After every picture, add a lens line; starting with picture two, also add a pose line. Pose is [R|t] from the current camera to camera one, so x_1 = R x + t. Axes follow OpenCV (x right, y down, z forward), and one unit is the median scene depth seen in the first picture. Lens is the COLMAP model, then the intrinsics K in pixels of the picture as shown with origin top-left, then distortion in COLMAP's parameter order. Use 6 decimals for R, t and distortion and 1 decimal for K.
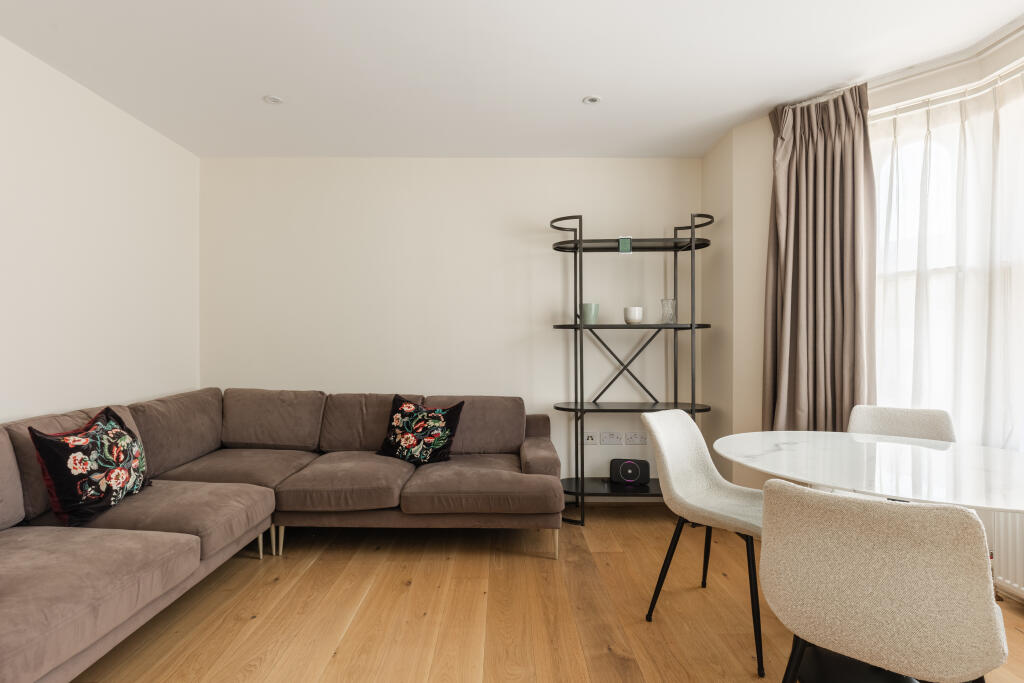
lens RADIAL K [[544.6, 0, 512.0], [0, 544.6, 341.5], [0, 0, 1]] dist [-0.000193, -0.000031]
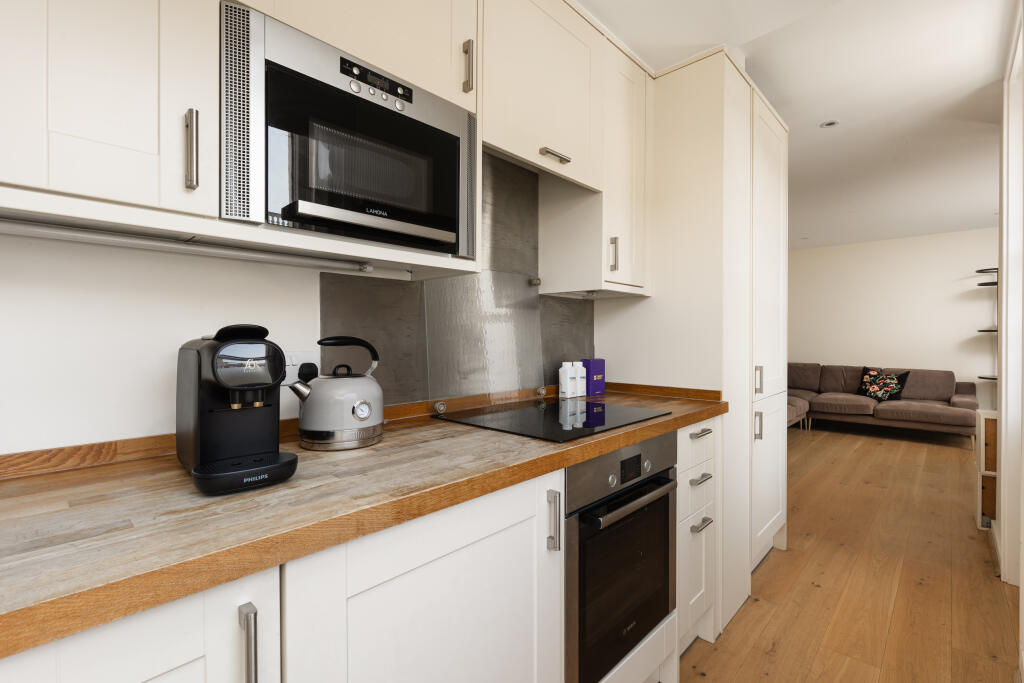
lens RADIAL K [[466.0, 0, 512.0], [0, 466.0, 341.5], [0, 0, 1]] dist [0.001683, 0.000561]
pose [[0.718363, 0.000747, -0.695668, 0.049589], [0.010671, 0.999870, 0.012093, -0.028998], [0.695586, -0.016111, 0.718262, -1.178878]]
